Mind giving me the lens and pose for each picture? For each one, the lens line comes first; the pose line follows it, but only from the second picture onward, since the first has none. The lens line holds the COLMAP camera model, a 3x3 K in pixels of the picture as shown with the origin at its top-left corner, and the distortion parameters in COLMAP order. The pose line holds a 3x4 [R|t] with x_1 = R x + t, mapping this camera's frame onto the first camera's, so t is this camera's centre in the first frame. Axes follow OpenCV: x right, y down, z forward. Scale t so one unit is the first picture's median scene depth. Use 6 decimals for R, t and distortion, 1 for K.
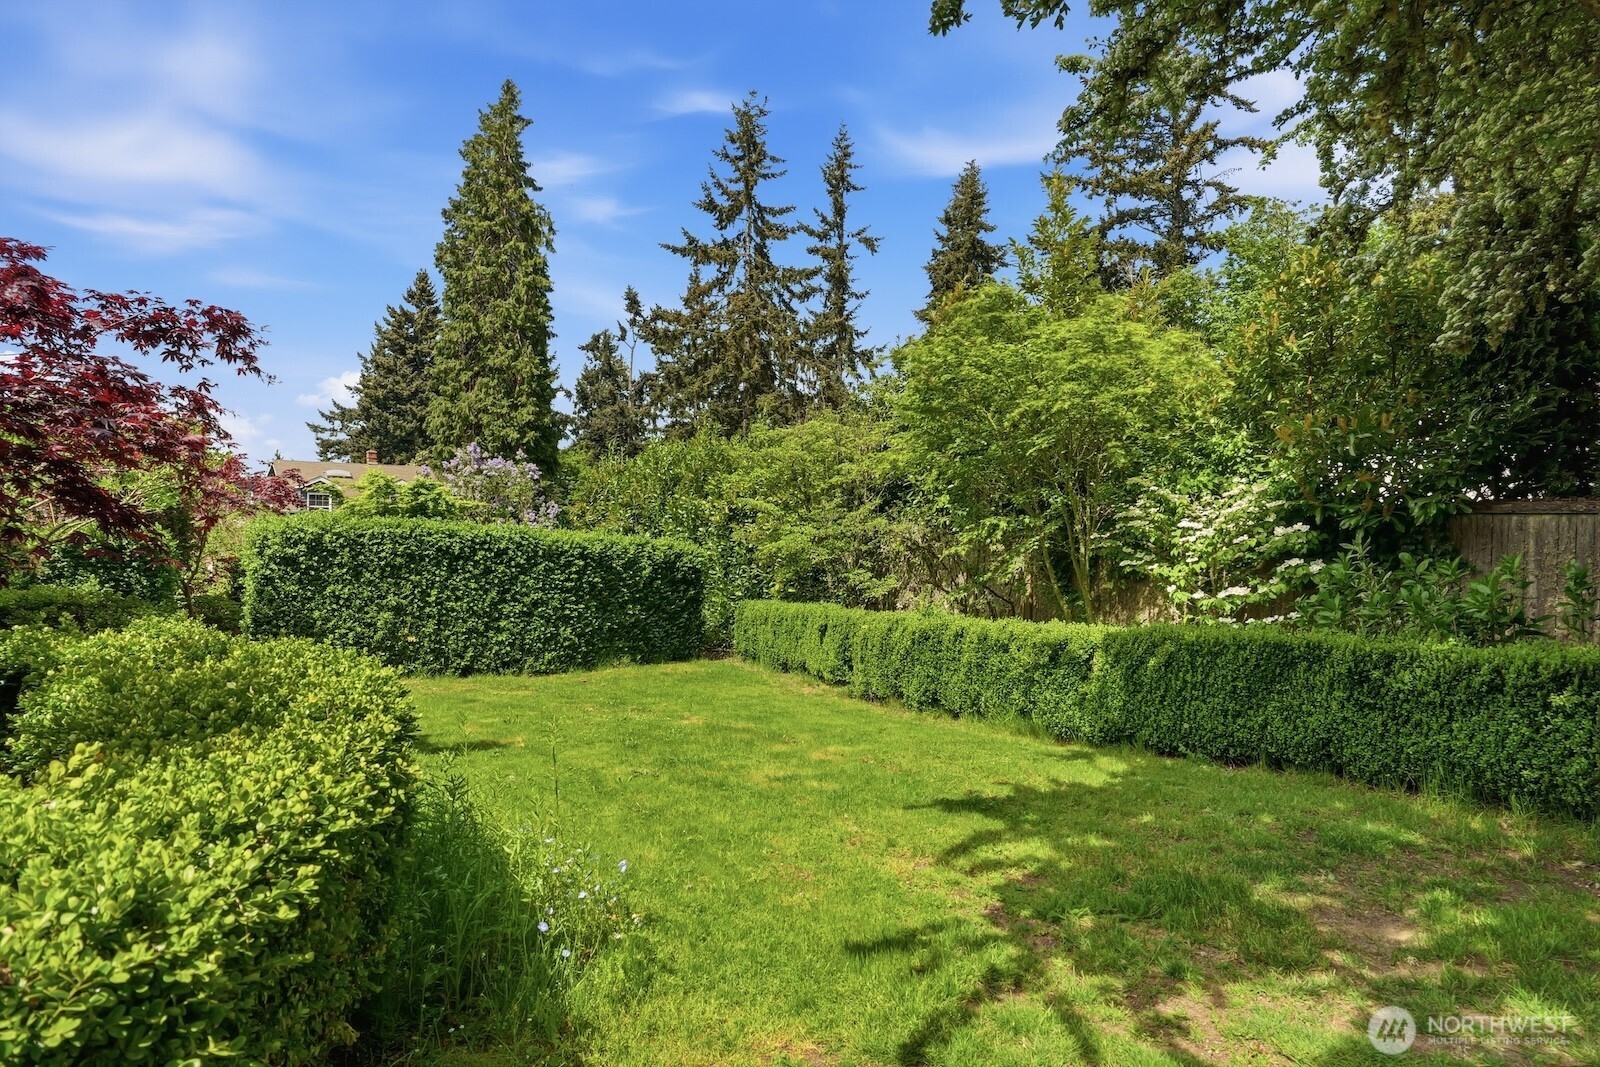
lens RADIAL K [[921.5, 0, 803.0], [0, 921.5, 526.6], [0, 0, 1]] dist [0.000095, 0.001232]
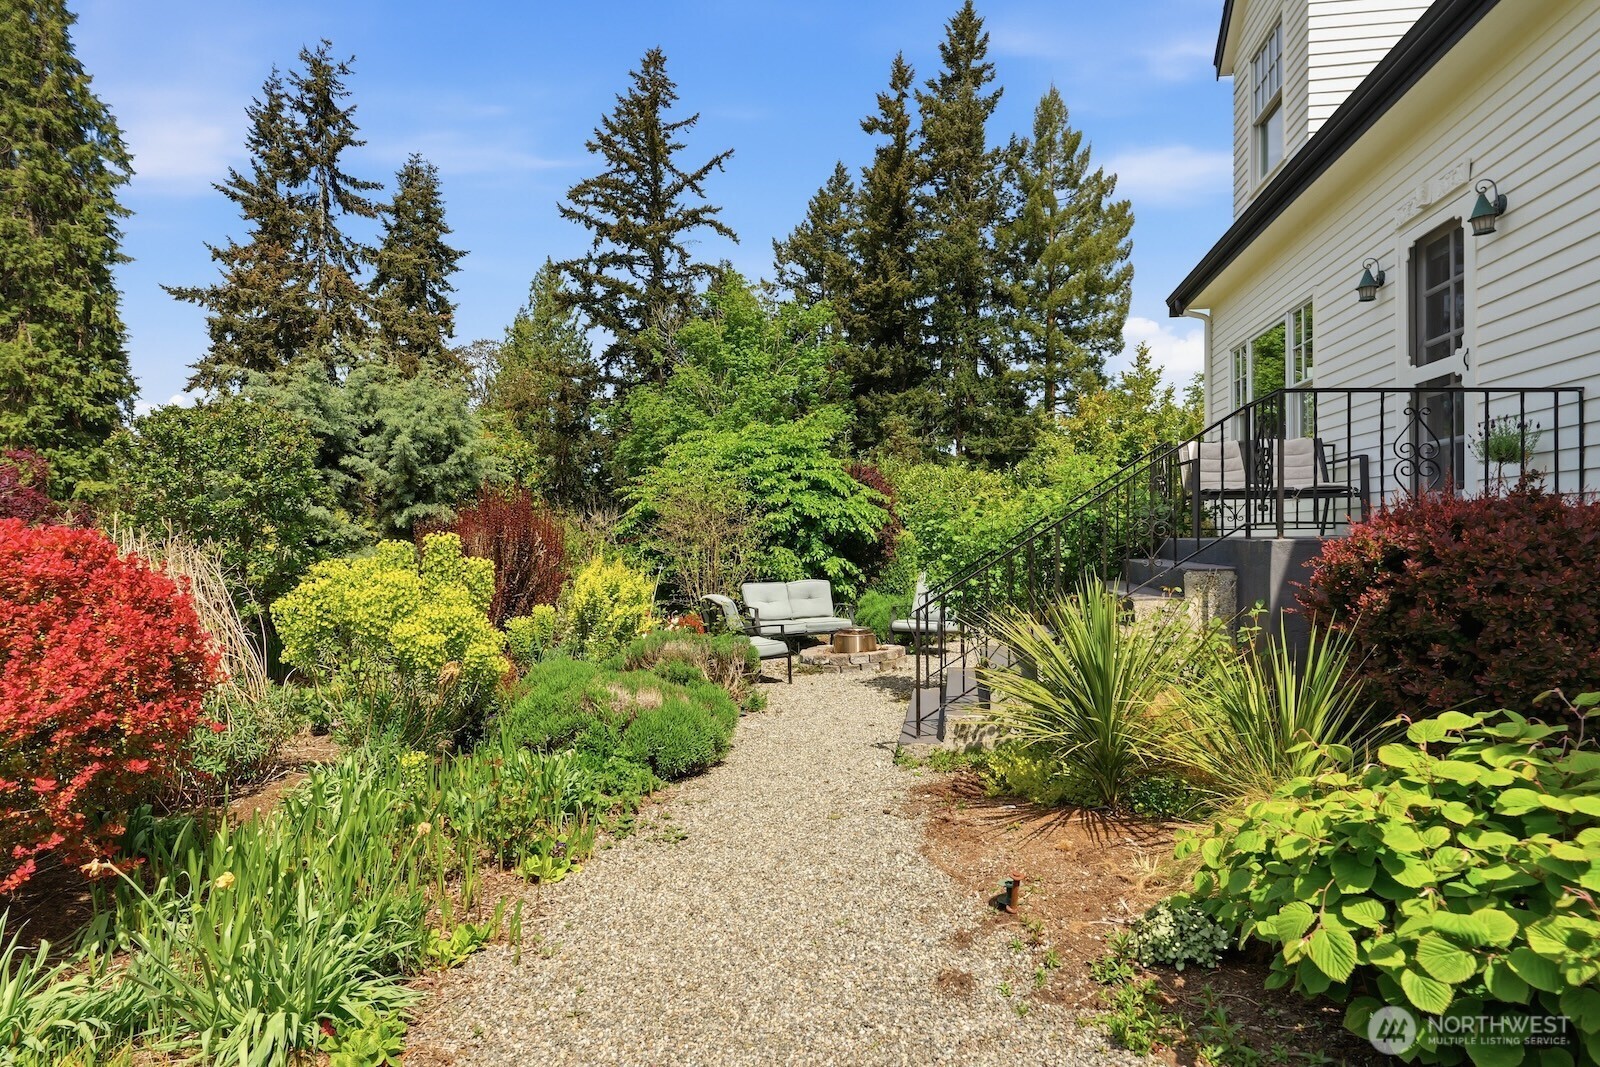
lens RADIAL K [[921.5, 0, 805.1], [0, 921.5, 530.9], [0, 0, 1]] dist [0.000095, 0.001232]
pose [[0.676026, -0.004713, 0.736862, -0.348571], [0.003150, 0.999989, 0.003506, -0.000913], [-0.736871, -0.000049, 0.676034, 0.051916]]
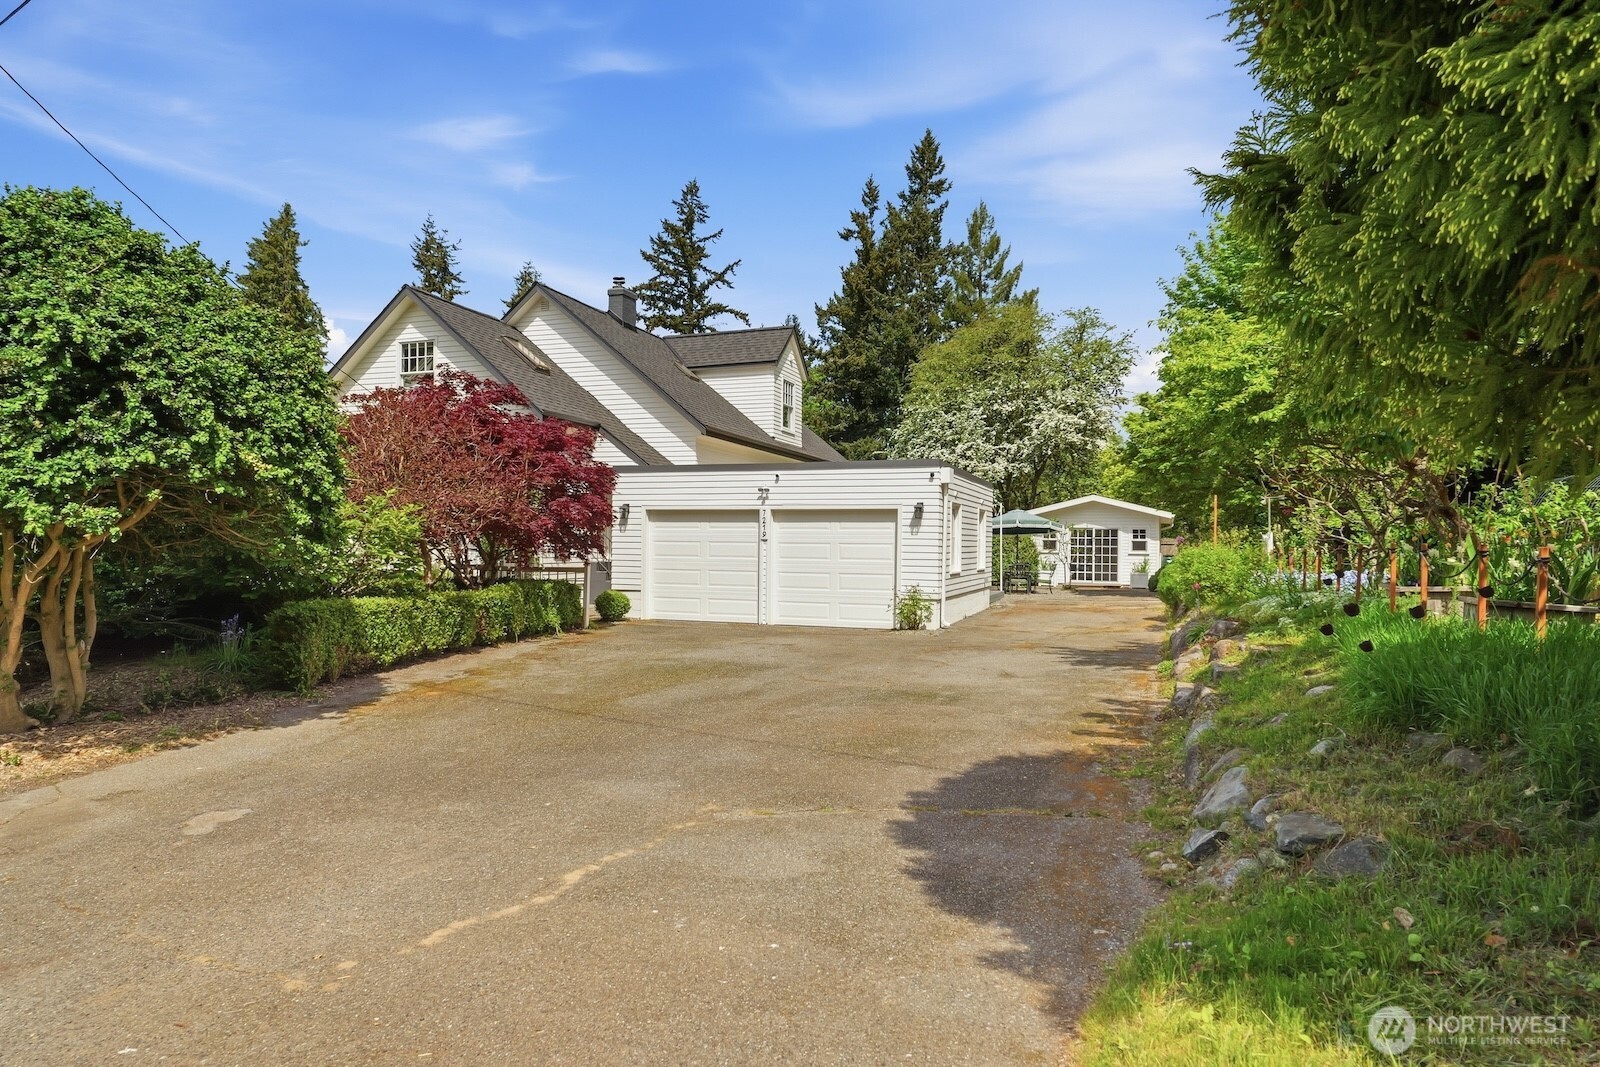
lens RADIAL K [[921.5, 0, 800.2], [0, 921.5, 530.2], [0, 0, 1]] dist [0.000095, 0.001232]
pose [[0.794881, 0.008688, 0.606703, -0.409074], [-0.006141, 0.999961, -0.006273, -0.011077], [-0.606734, 0.001261, 0.794904, -0.377887]]
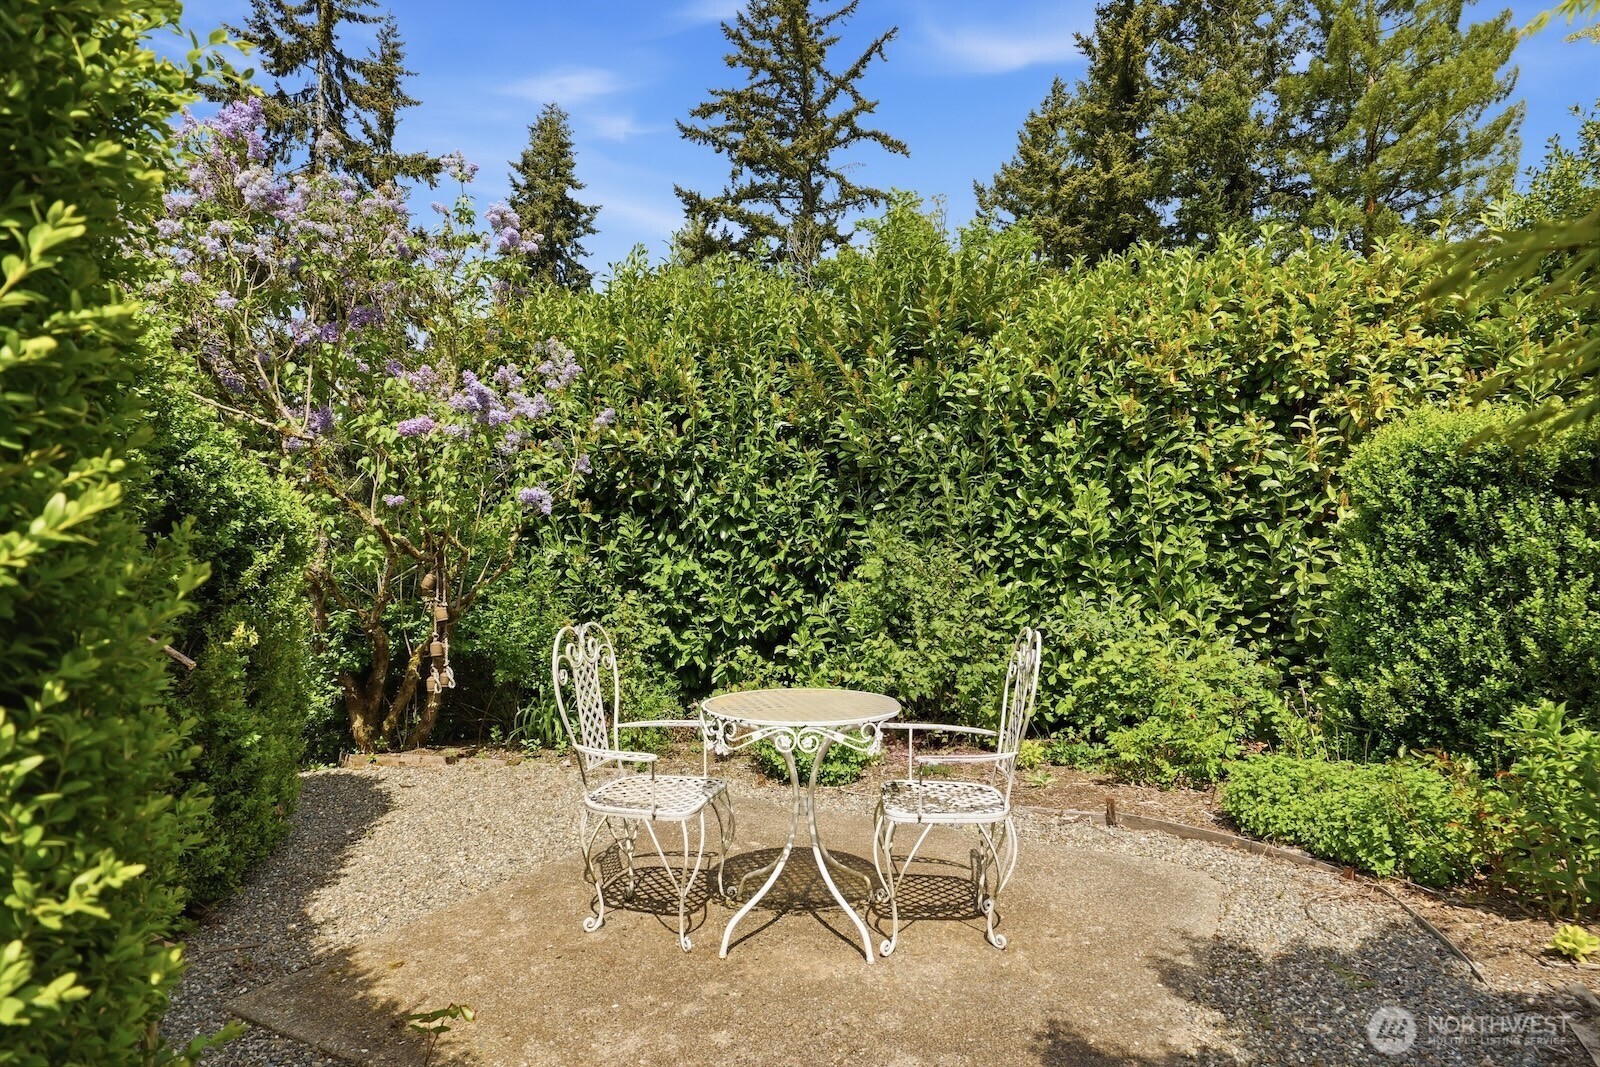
lens RADIAL K [[921.5, 0, 801.3], [0, 921.5, 522.8], [0, 0, 1]] dist [0.000095, 0.001232]
pose [[0.841270, 0.006251, 0.540580, -0.110987], [0.002832, 0.999868, -0.015969, 0.009242], [-0.540609, 0.014965, 0.841141, 0.212797]]
